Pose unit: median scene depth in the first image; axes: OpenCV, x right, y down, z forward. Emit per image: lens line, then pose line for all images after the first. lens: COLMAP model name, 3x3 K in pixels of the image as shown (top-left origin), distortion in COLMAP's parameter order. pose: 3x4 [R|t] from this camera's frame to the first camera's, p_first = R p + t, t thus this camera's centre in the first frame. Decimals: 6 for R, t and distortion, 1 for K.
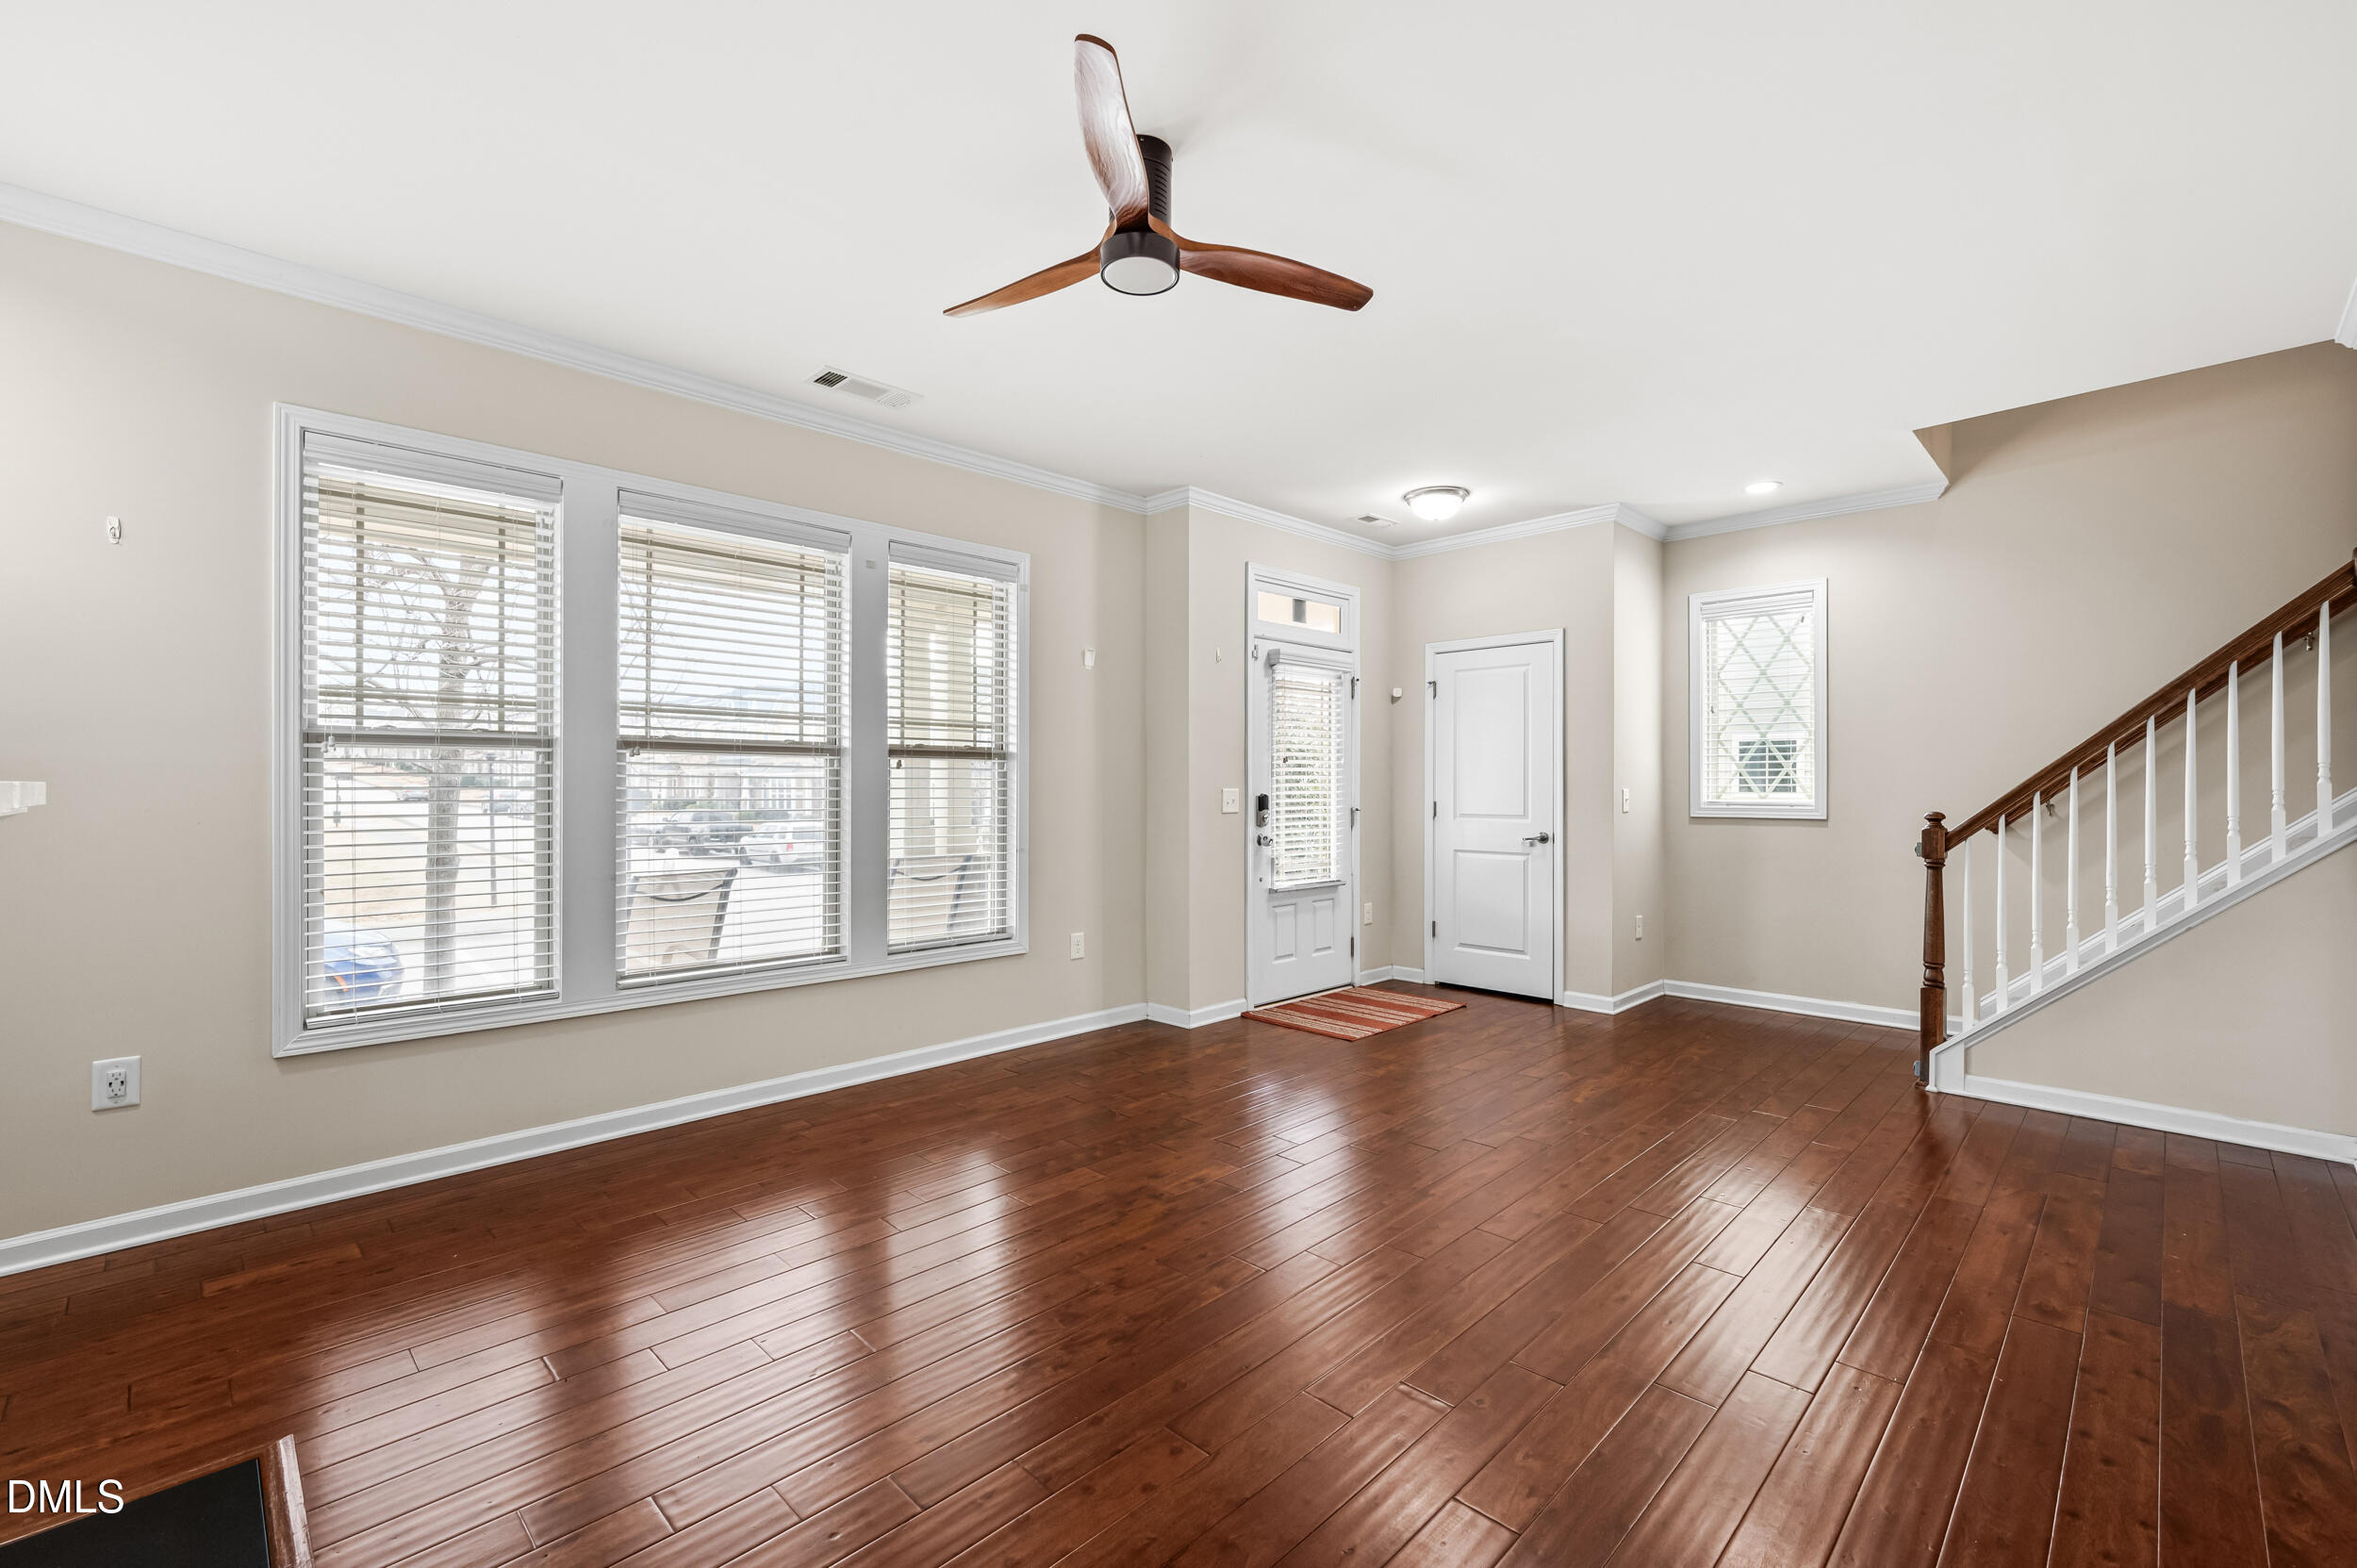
lens RADIAL K [[997.0, 0, 1178.5], [0, 997.0, 779.7], [0, 0, 1]] dist [0.002010, -0.000215]
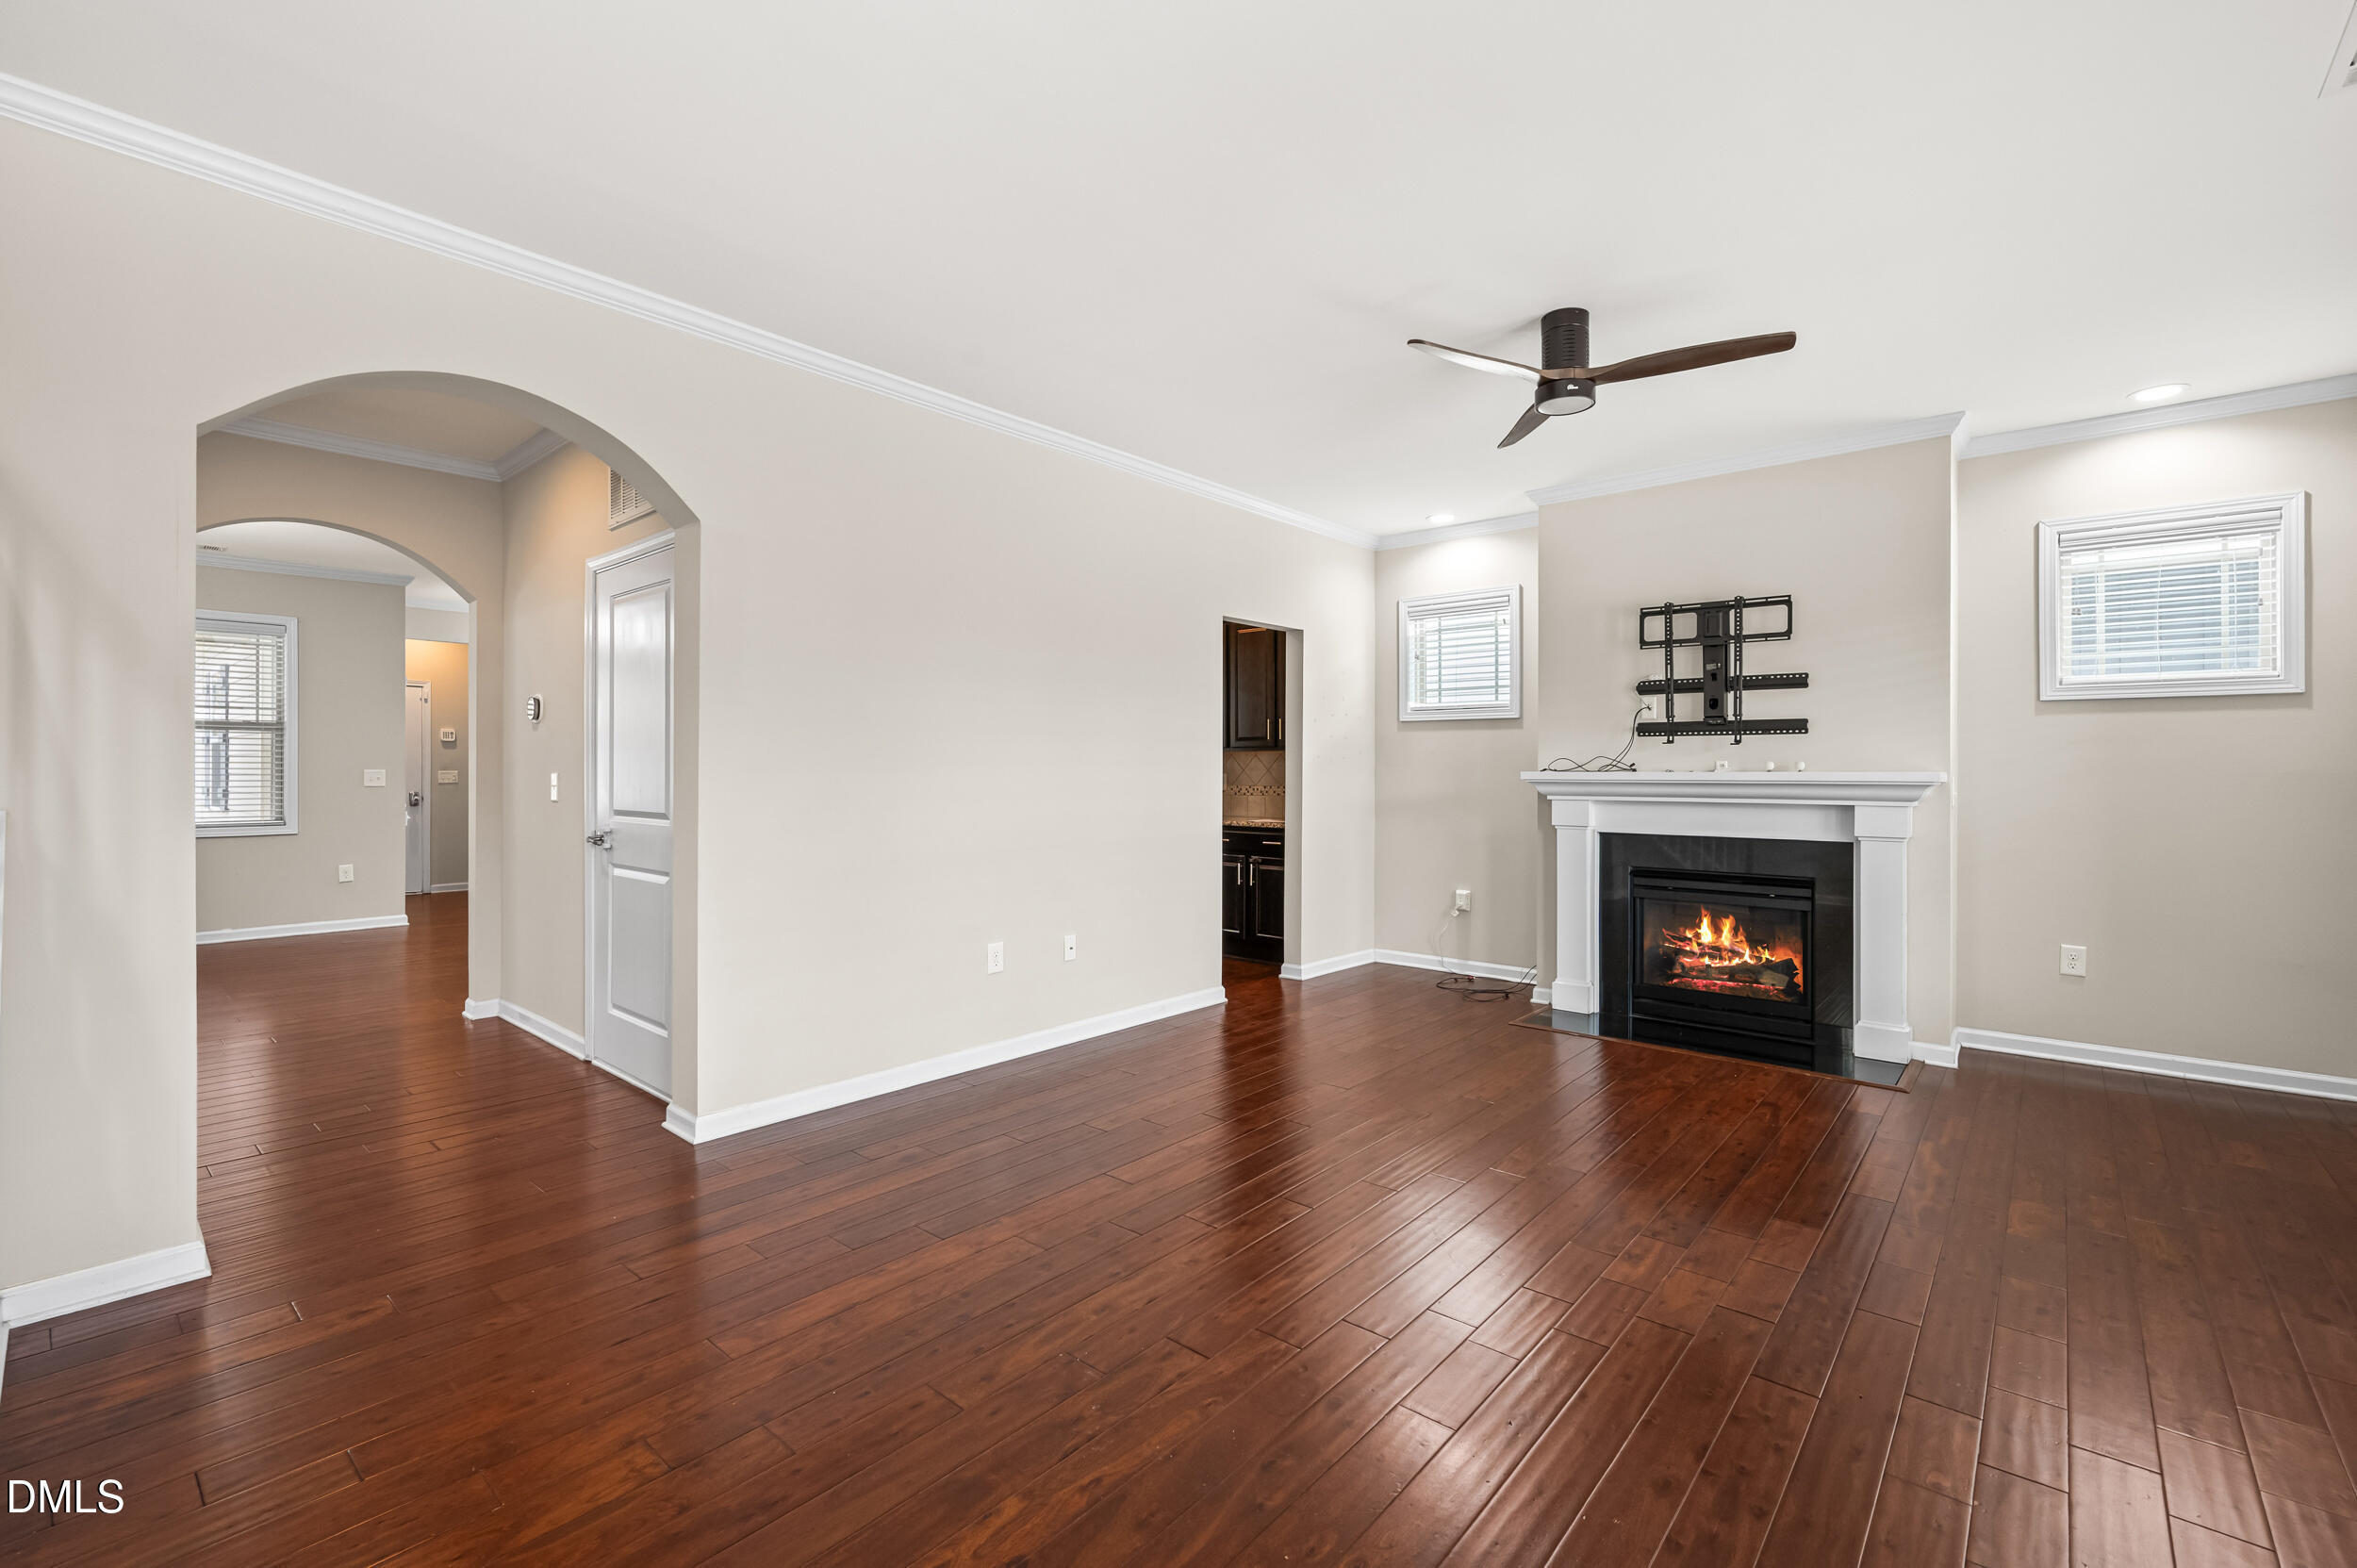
lens RADIAL K [[1025.2, 0, 1184.3], [0, 1025.2, 769.7], [0, 0, 1]] dist [0.001265, -0.000279]
pose [[-0.997330, -0.003856, -0.072918, 0.292680], [-0.003407, 0.999975, -0.006275, 0.006182], [0.072941, -0.006010, -0.997318, 1.170958]]
